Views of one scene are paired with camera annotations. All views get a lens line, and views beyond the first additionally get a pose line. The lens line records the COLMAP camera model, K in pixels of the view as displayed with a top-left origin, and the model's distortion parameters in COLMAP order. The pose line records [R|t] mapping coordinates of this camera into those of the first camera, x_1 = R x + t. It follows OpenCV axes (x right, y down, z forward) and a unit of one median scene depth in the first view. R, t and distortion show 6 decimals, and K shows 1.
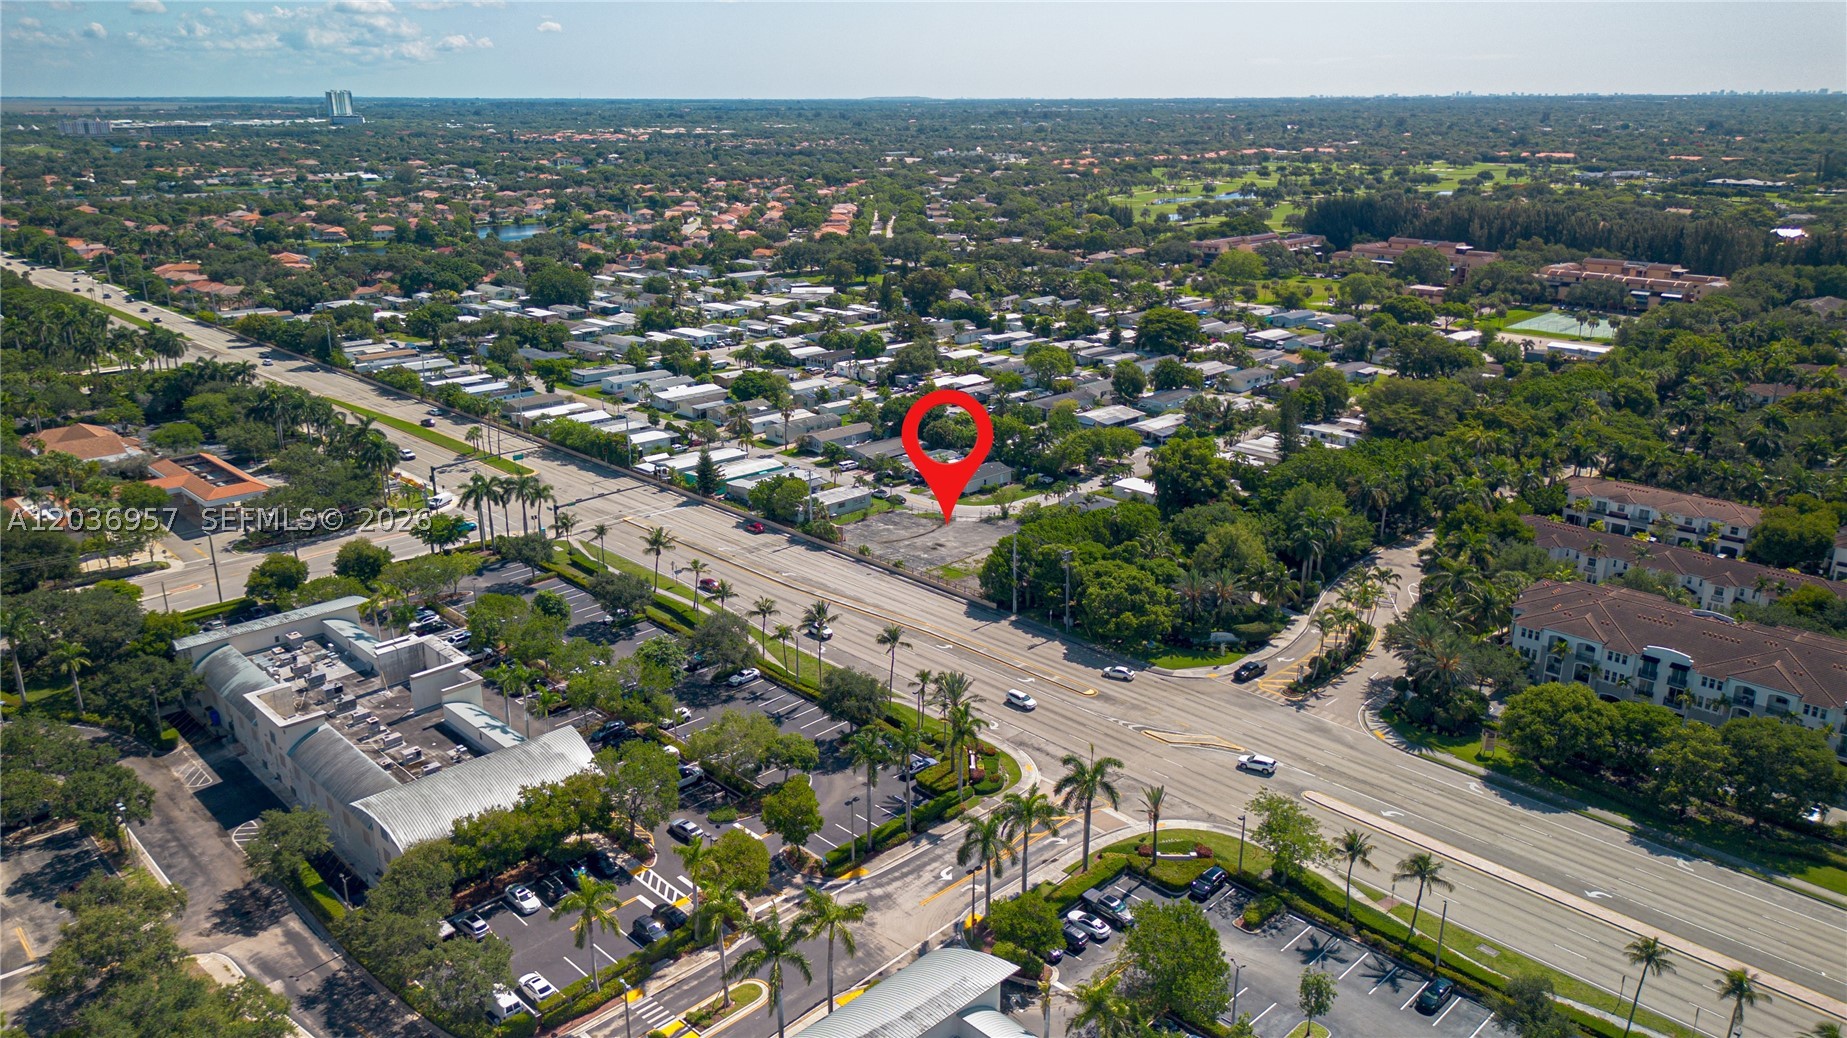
lens RADIAL K [[1295.3, 0, 929.8], [0, 1295.3, 528.3], [0, 0, 1]] dist [0.070754, -0.089745]
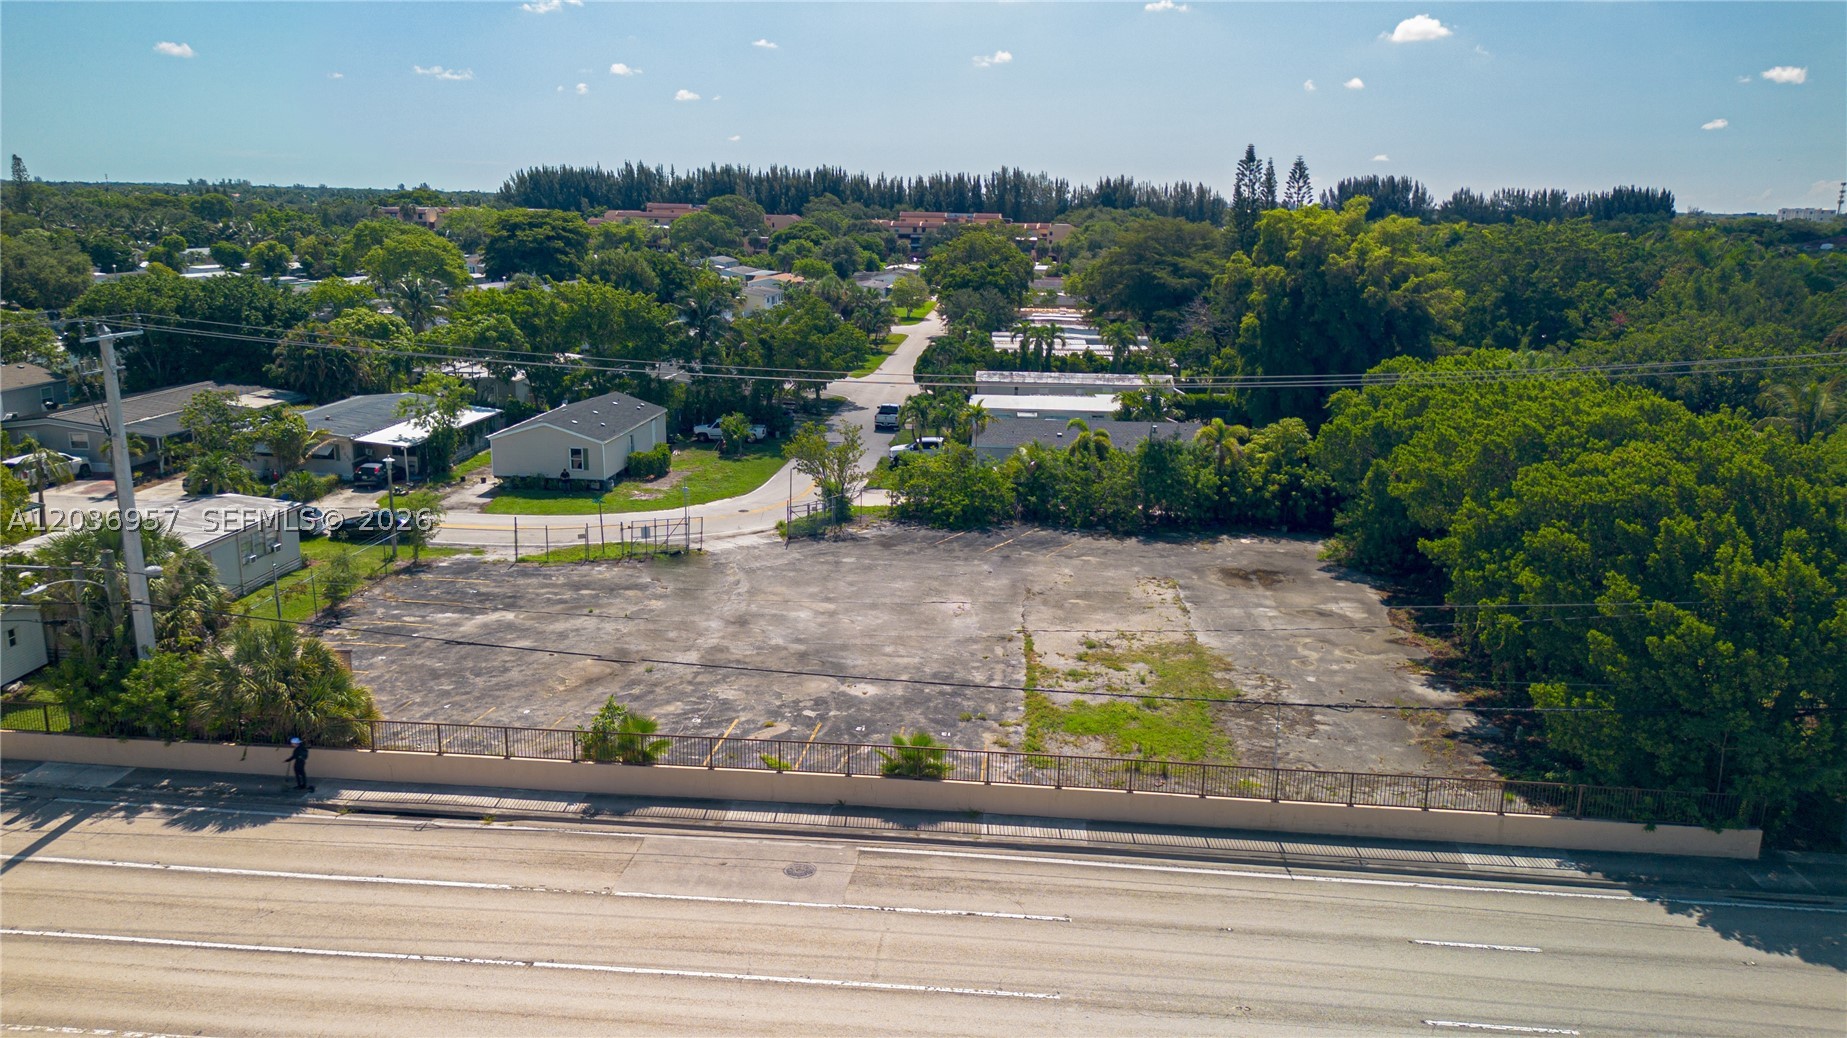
lens RADIAL K [[1298.3, 0, 932.0], [0, 1298.3, 522.8], [0, 0, 1]] dist [0.082328, -0.092863]
pose [[0.751334, -0.140257, 0.644845, -0.123836], [0.186971, 0.982356, -0.004180, -0.002195], [-0.632881, 0.123708, 0.764302, 0.814148]]
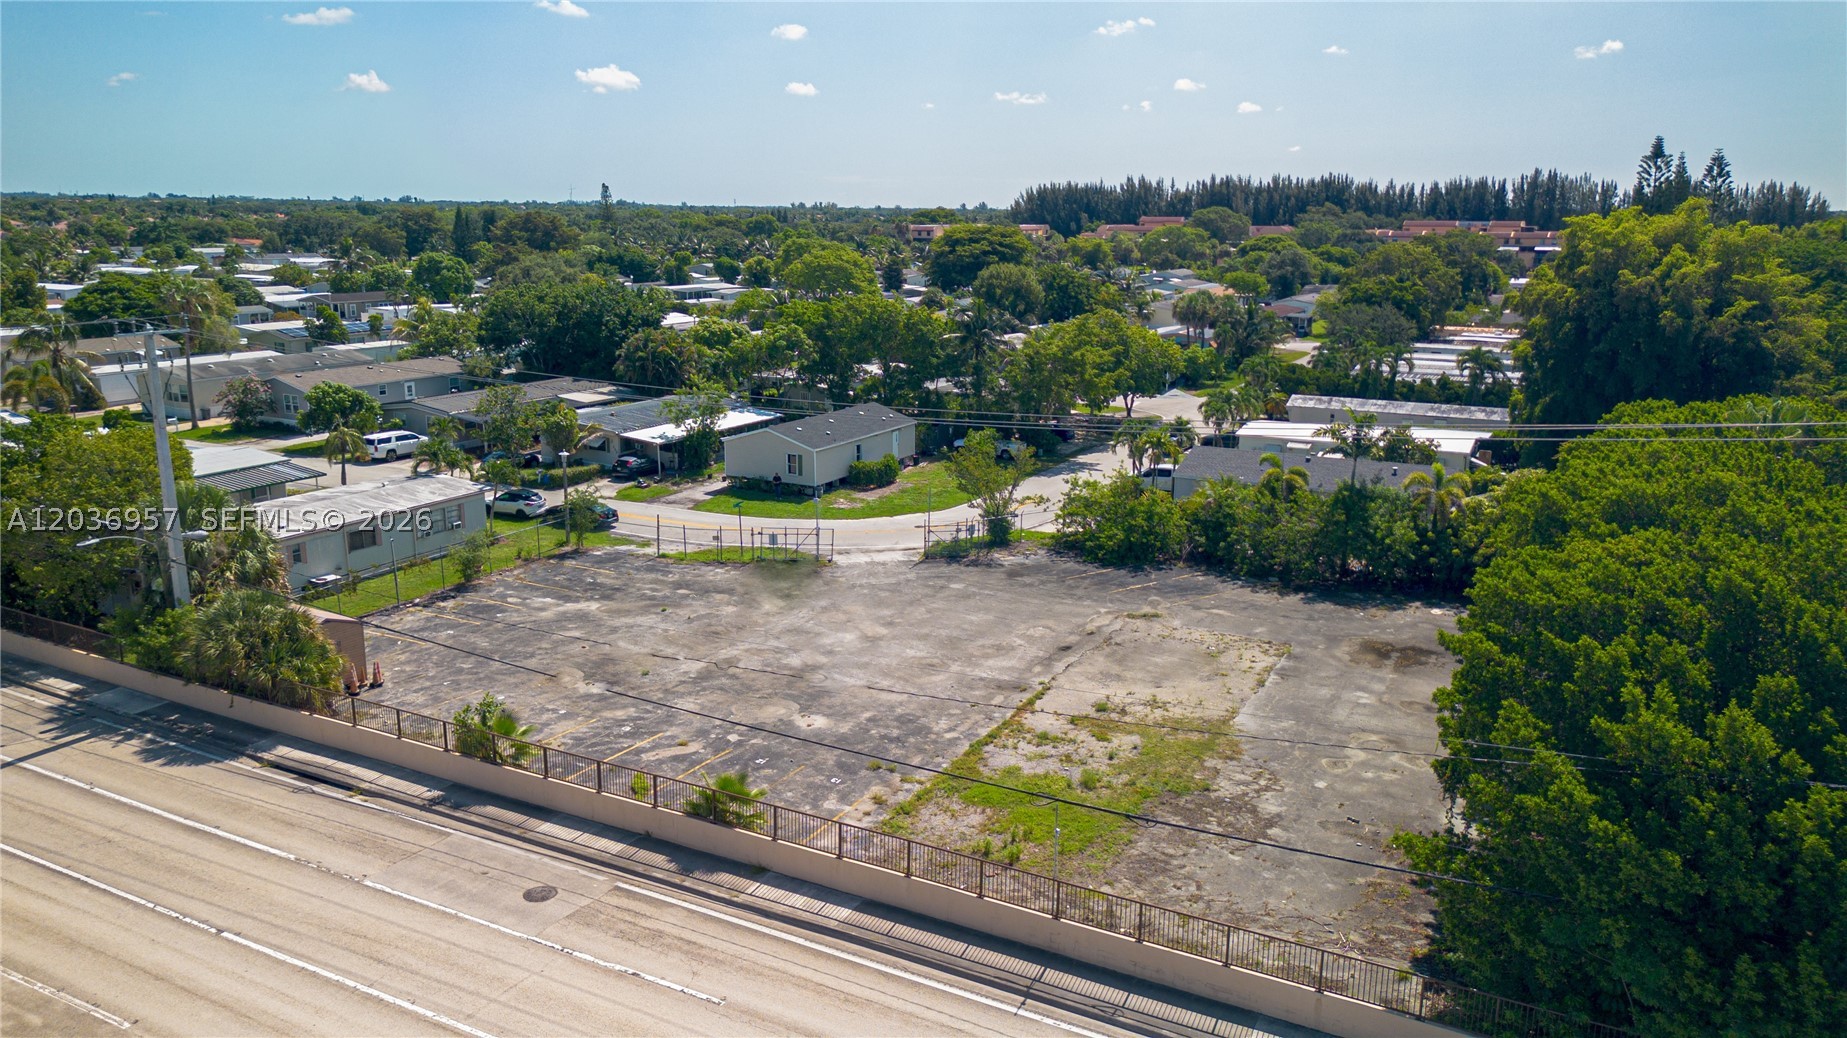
lens RADIAL K [[1298.3, 0, 932.0], [0, 1298.3, 522.8], [0, 0, 1]] dist [0.082328, -0.092863]
pose [[0.949991, -0.063021, 0.305851, -0.044855], [0.087931, 0.993779, -0.068350, 0.005956], [-0.299641, 0.091825, 0.949623, 0.786007]]
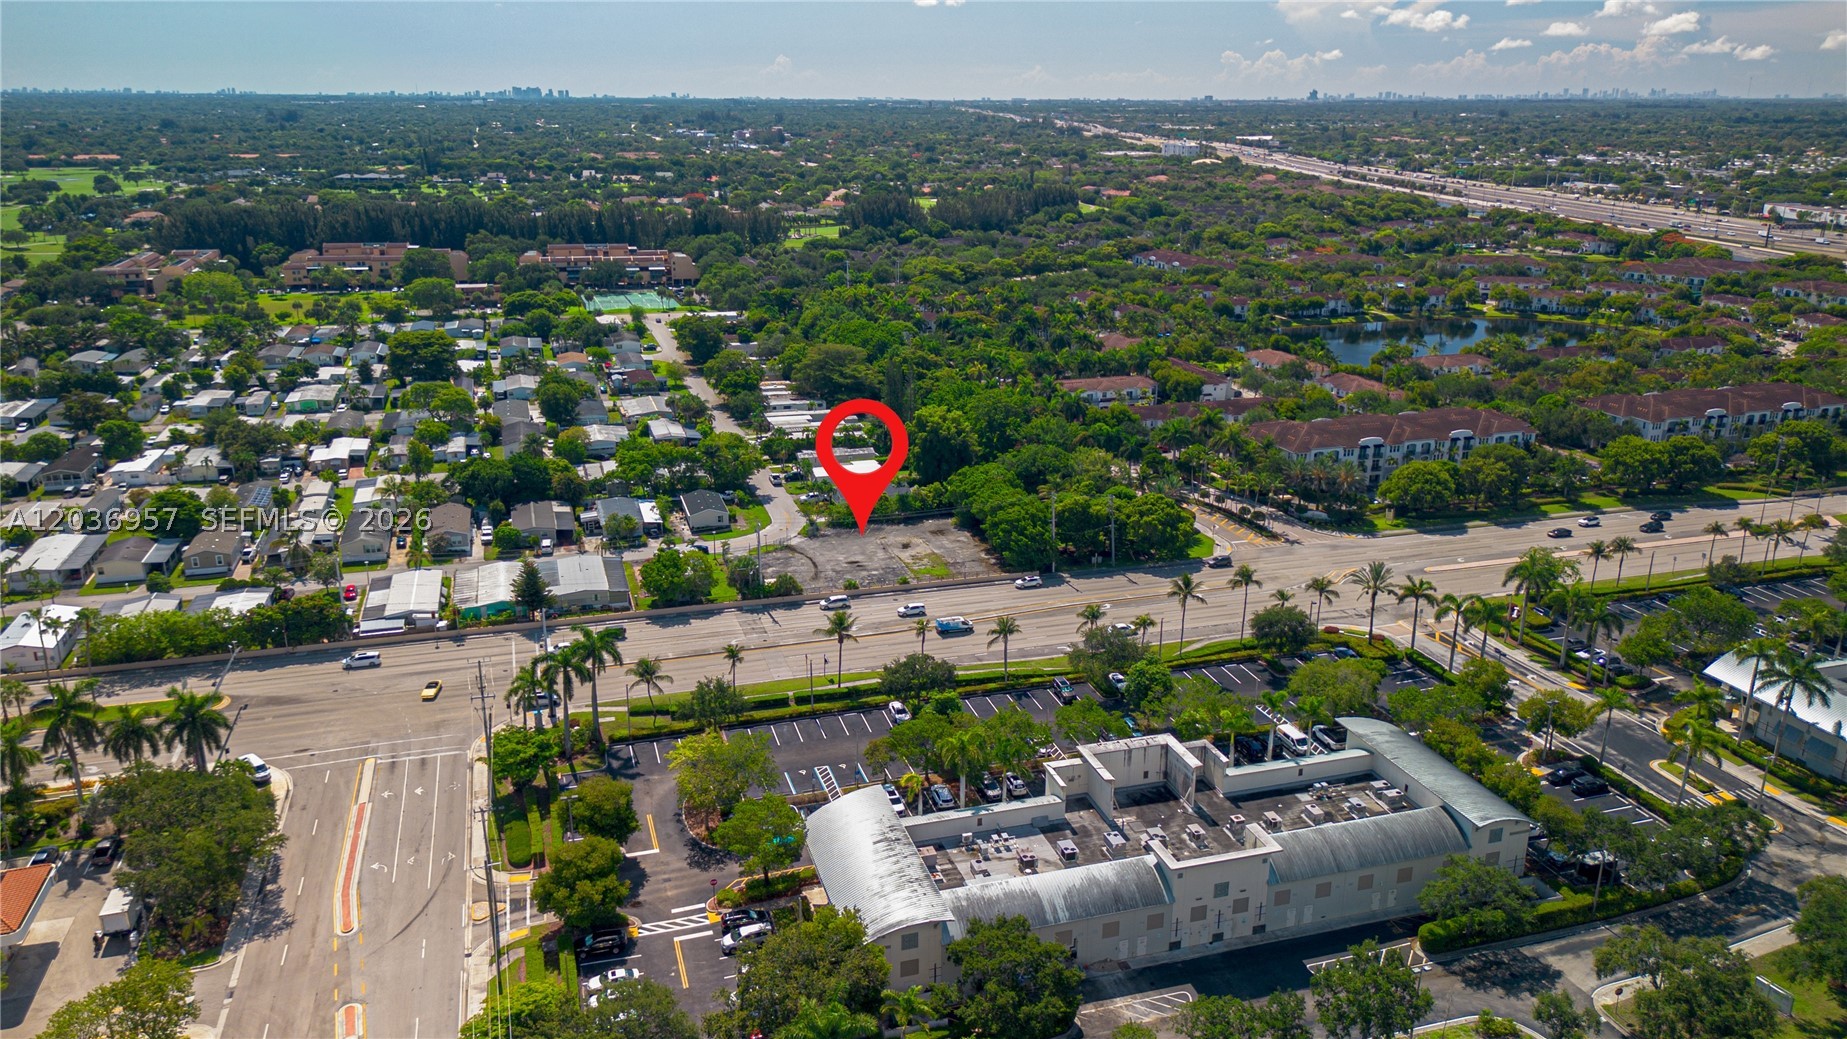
lens RADIAL K [[1298.3, 0, 932.0], [0, 1298.3, 523.3], [0, 0, 1]] dist [0.082328, -0.092863]
pose [[0.453214, -0.270387, 0.849404, -0.778919], [0.274144, 0.948983, 0.155812, -0.149343], [-0.848199, 0.162243, 0.504218, 0.461909]]
